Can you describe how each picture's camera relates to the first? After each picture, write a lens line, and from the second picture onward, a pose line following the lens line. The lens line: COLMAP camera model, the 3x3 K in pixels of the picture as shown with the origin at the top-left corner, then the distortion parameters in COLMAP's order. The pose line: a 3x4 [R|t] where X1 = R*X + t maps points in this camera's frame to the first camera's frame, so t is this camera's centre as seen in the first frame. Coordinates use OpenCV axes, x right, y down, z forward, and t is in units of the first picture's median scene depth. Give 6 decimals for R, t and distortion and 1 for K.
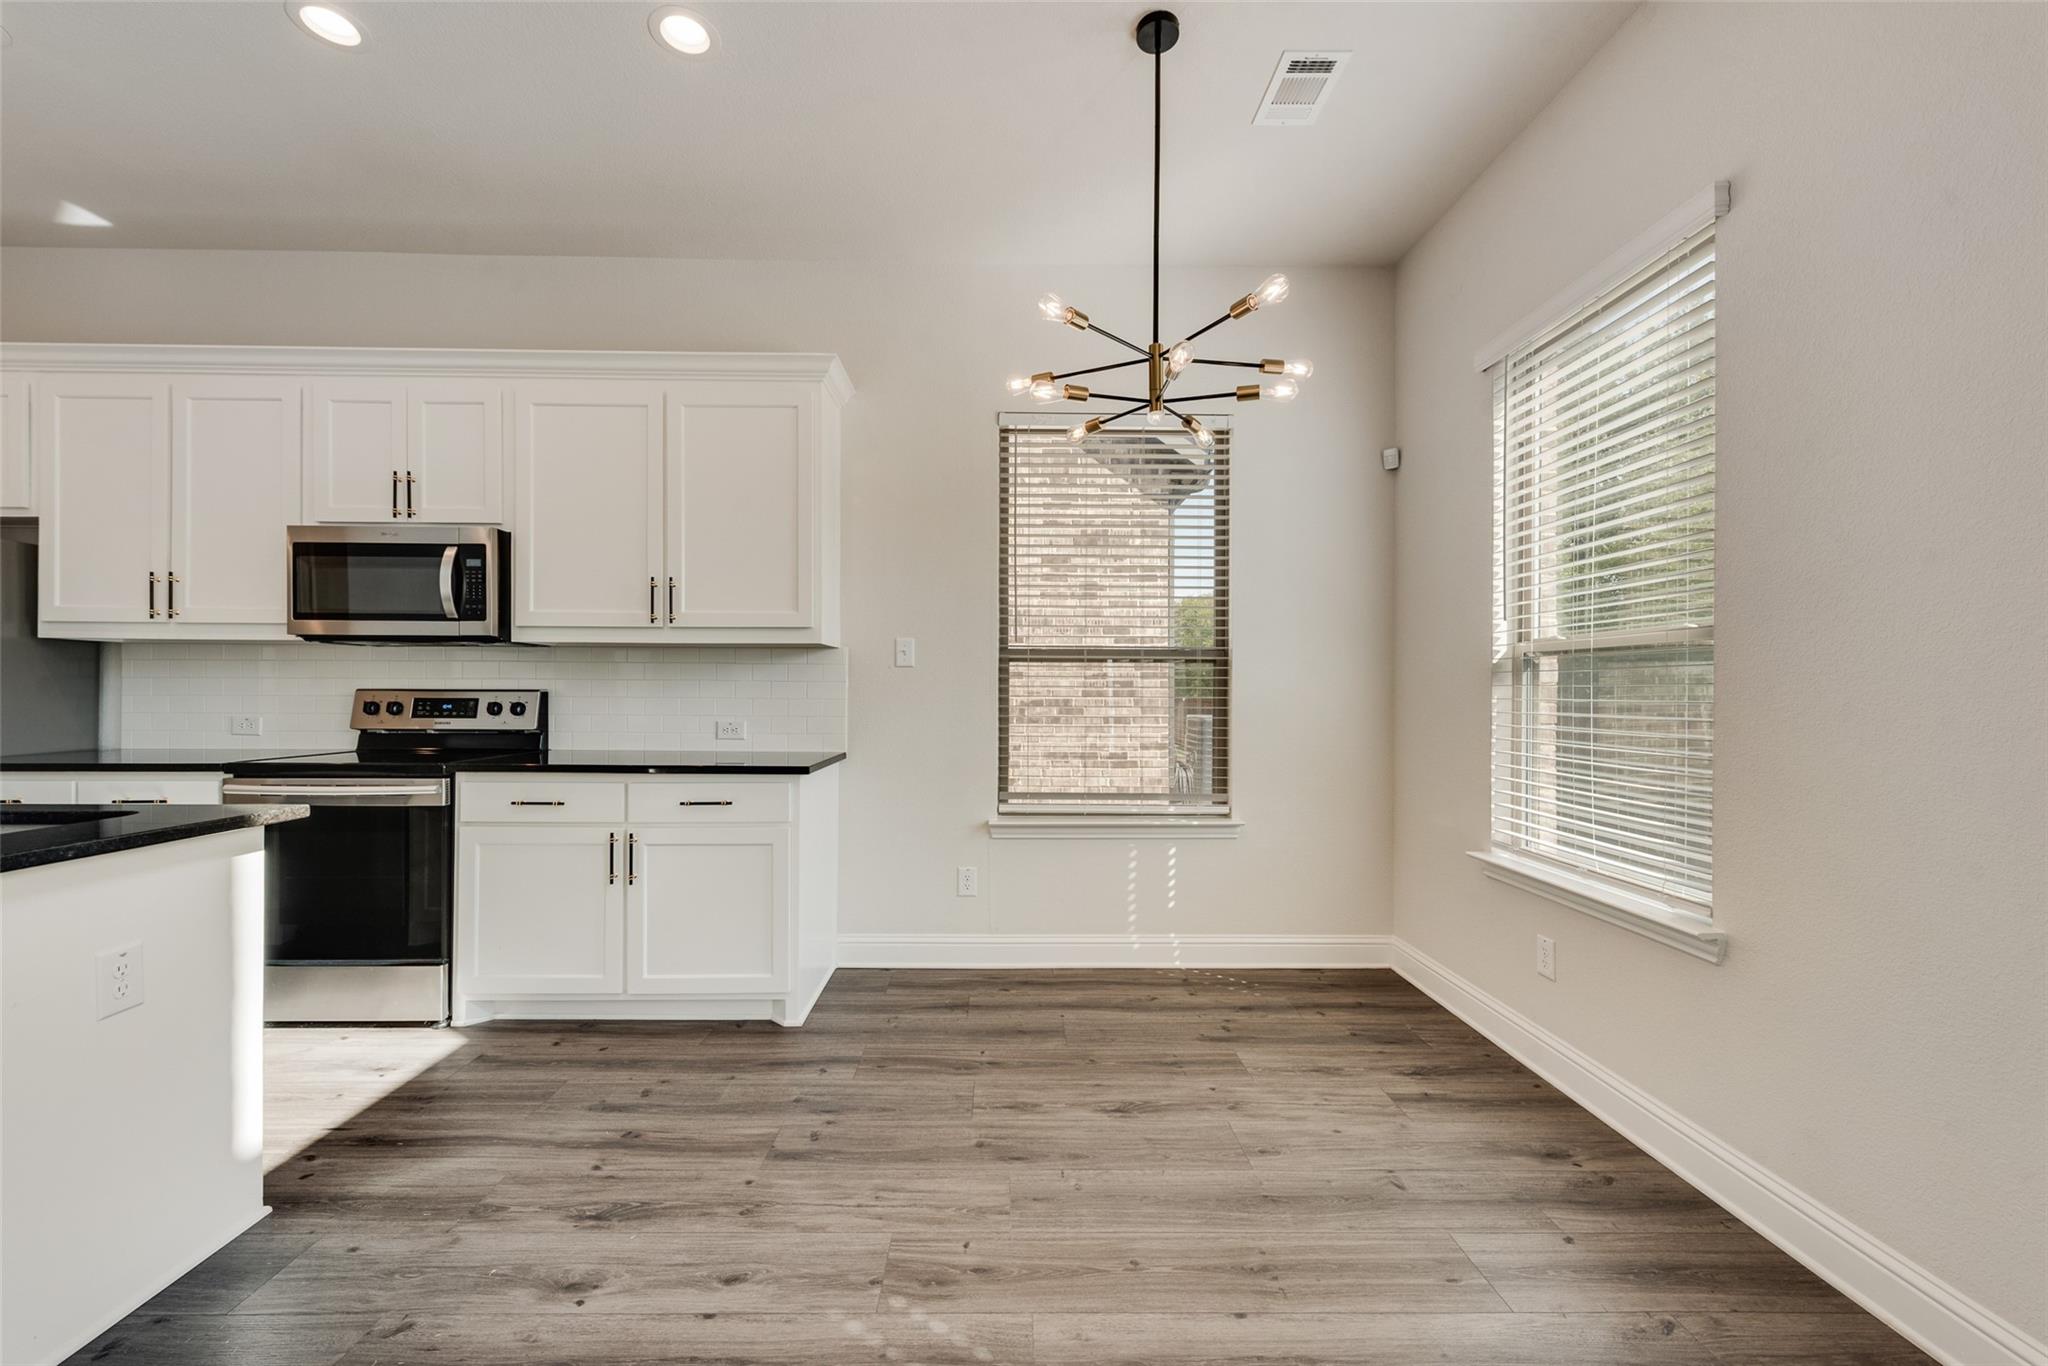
lens RADIAL K [[801.7, 0, 1007.5], [0, 801.7, 690.3], [0, 0, 1]] dist [0.007725, -0.000115]
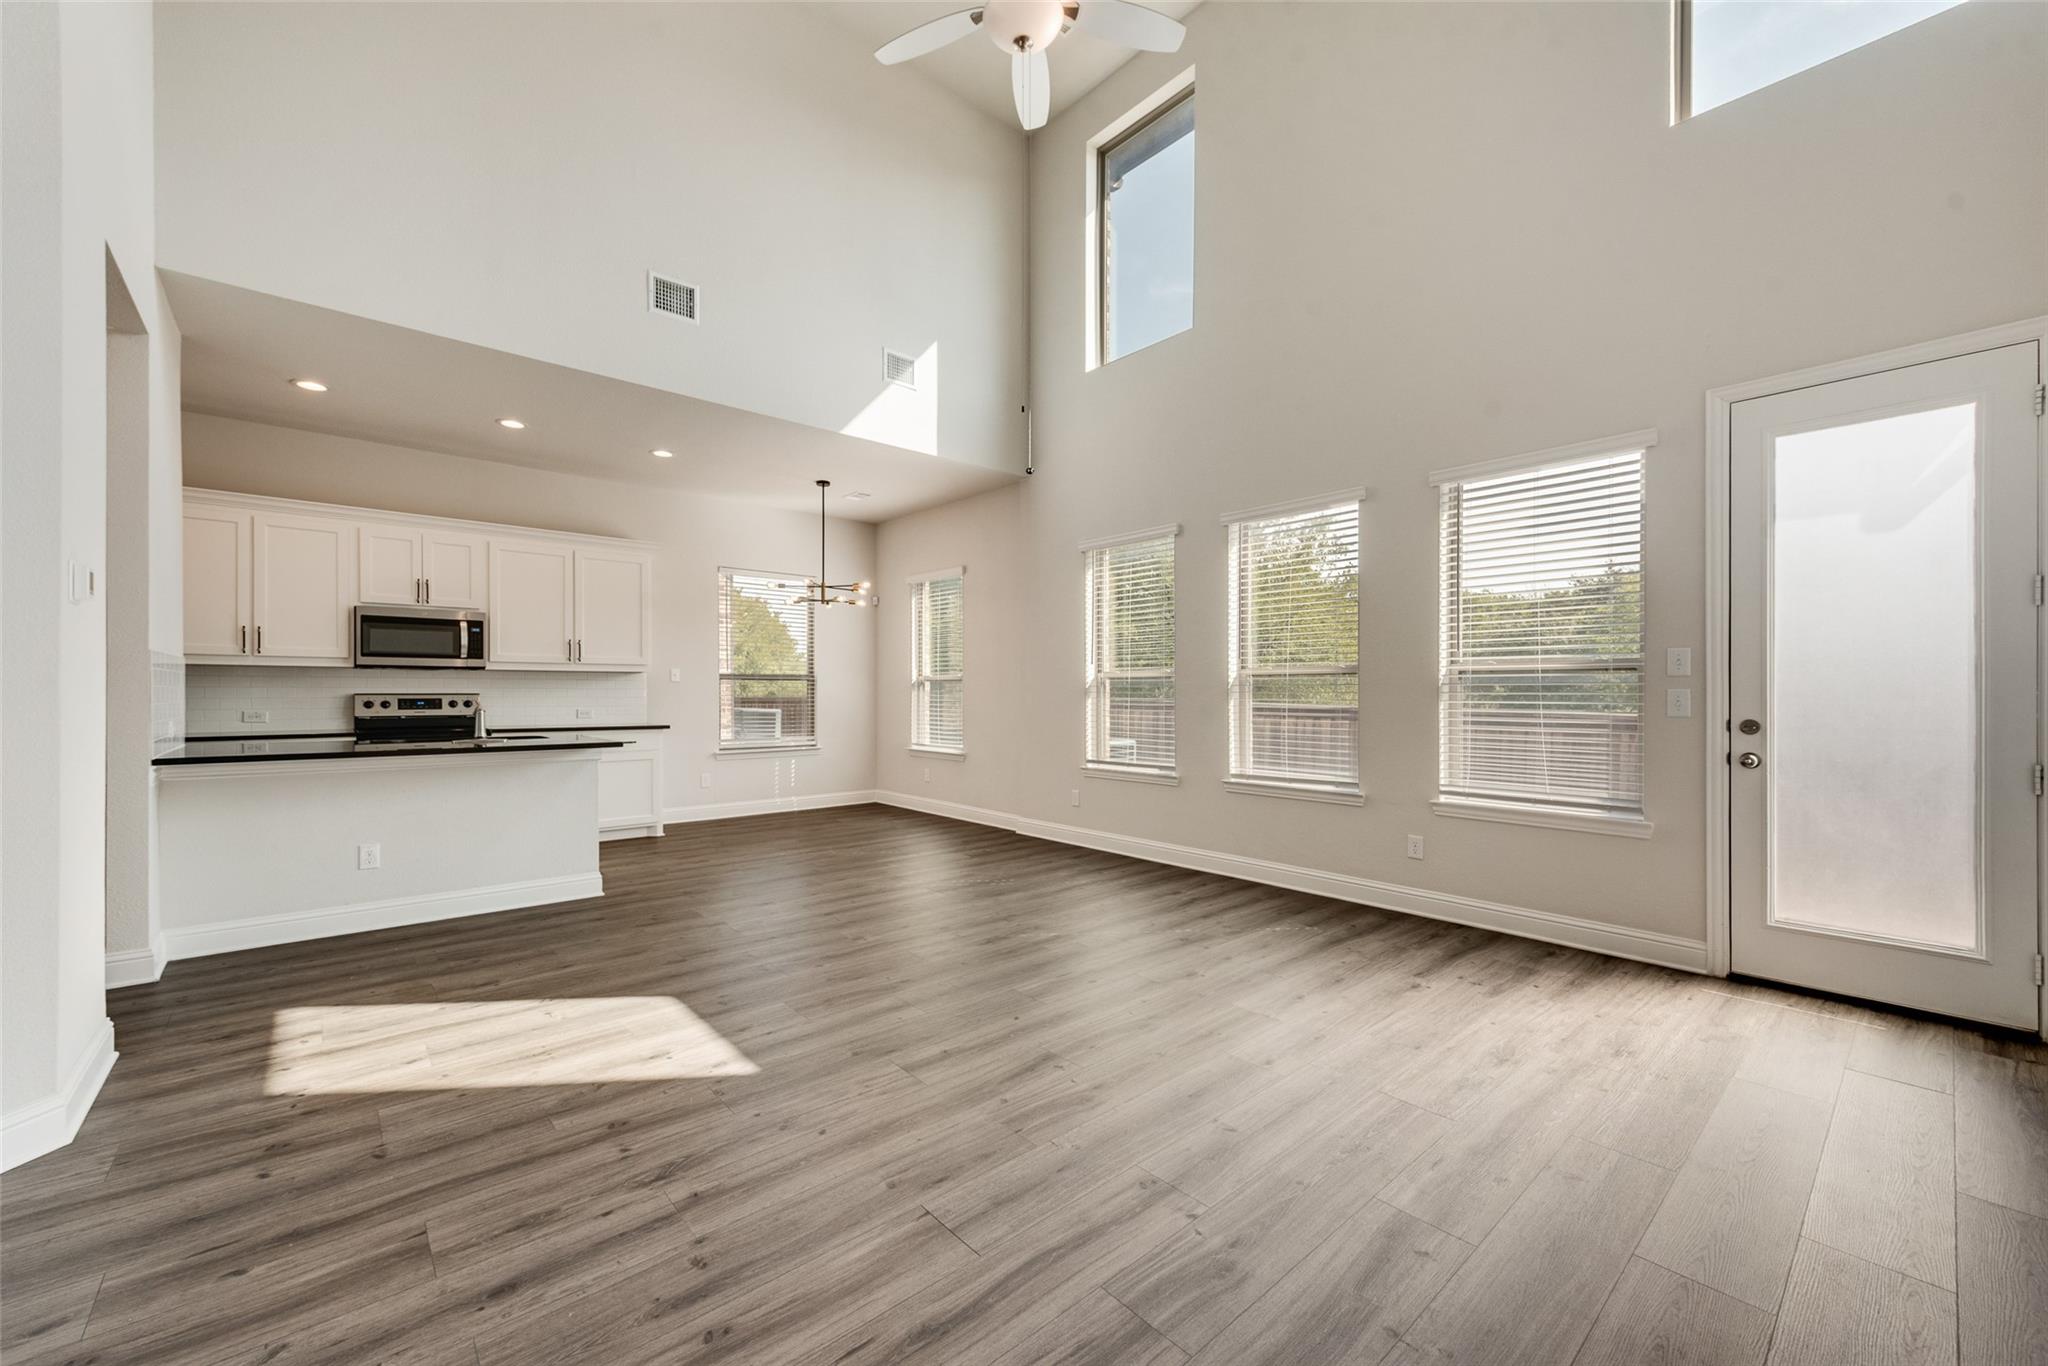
lens RADIAL K [[801.7, 0, 1012.3], [0, 801.7, 692.0], [0, 0, 1]] dist [0.007725, -0.000115]
pose [[0.765261, -0.003389, 0.643712, -0.906213], [-0.000017, 0.999986, 0.005286, -0.015609], [-0.643720, -0.004056, 0.765250, -1.339693]]
